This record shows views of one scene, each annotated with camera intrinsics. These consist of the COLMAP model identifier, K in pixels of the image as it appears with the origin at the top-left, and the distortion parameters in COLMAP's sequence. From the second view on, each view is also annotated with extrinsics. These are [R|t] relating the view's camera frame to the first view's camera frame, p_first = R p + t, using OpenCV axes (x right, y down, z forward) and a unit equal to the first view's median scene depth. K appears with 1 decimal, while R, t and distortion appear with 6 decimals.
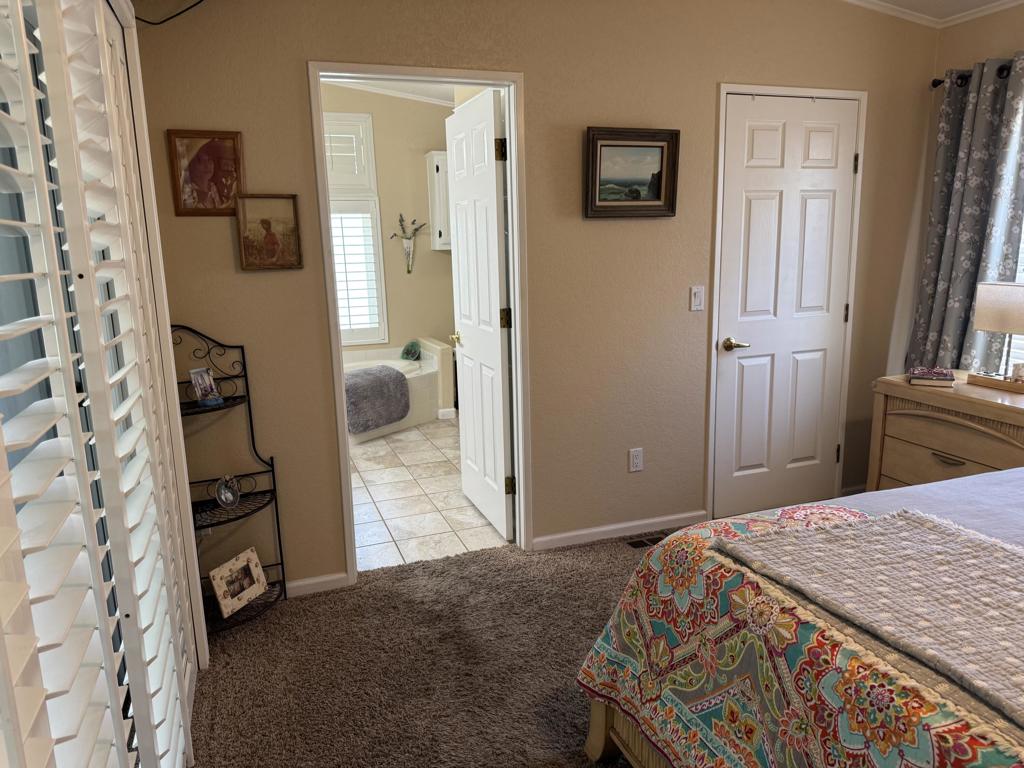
lens RADIAL K [[724.0, 0, 511.0], [0, 724.0, 386.4], [0, 0, 1]] dist [0.071813, -0.100377]
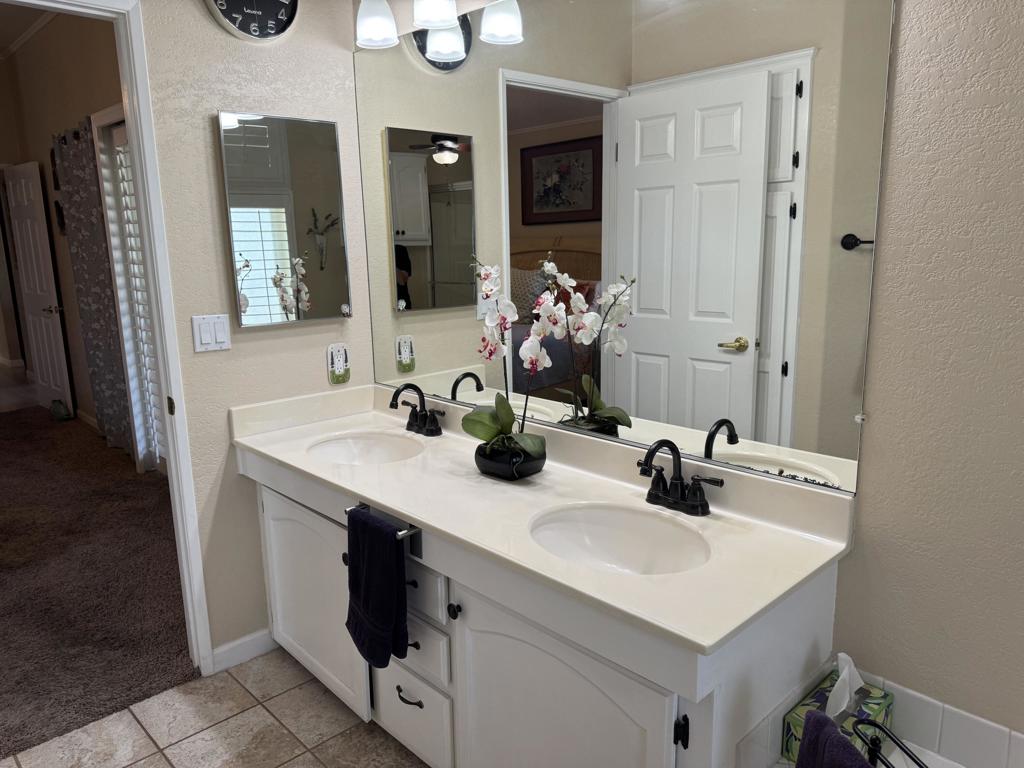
lens RADIAL K [[724.0, 0, 506.8], [0, 724.0, 382.5], [0, 0, 1]] dist [0.071813, -0.100377]
pose [[0.909592, -0.063216, 0.410666, -0.656913], [0.065428, 0.997820, 0.008681, -0.005430], [-0.410319, 0.018973, 0.911745, 0.074021]]
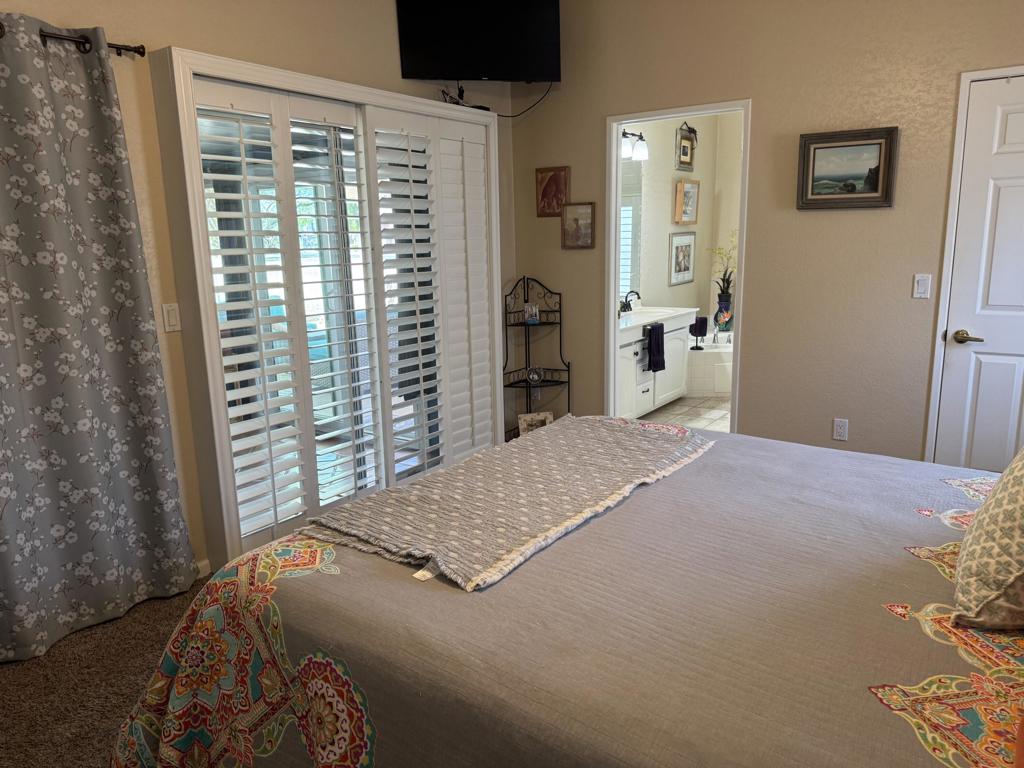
lens RADIAL K [[724.0, 0, 514.8], [0, 724.0, 392.7], [0, 0, 1]] dist [0.071813, -0.100377]
pose [[0.571558, 0.187027, -0.798963, 0.834623], [-0.148468, 0.981179, 0.123471, -0.018312], [0.807018, 0.048049, 0.588568, -0.060702]]
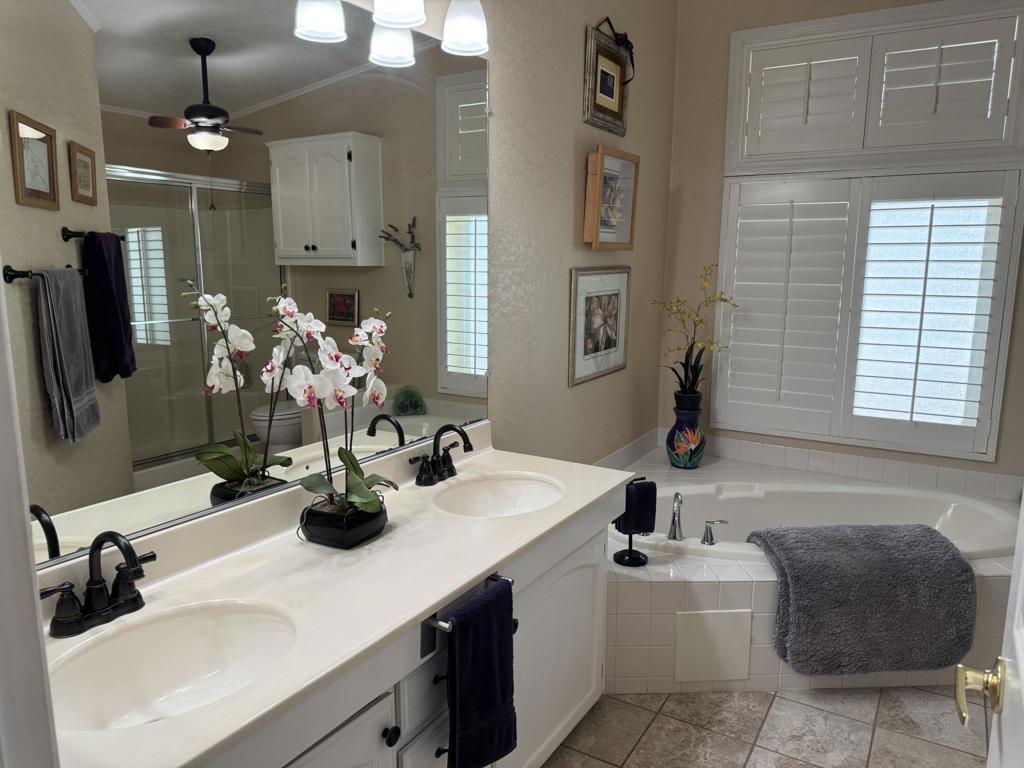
lens RADIAL K [[724.0, 0, 512.7], [0, 724.0, 392.2], [0, 0, 1]] dist [0.071813, -0.100377]
pose [[0.627478, 0.169784, -0.759898, -0.012867], [-0.170807, 0.982180, 0.078406, -0.184747], [0.759669, 0.080598, 0.645296, 0.896620]]
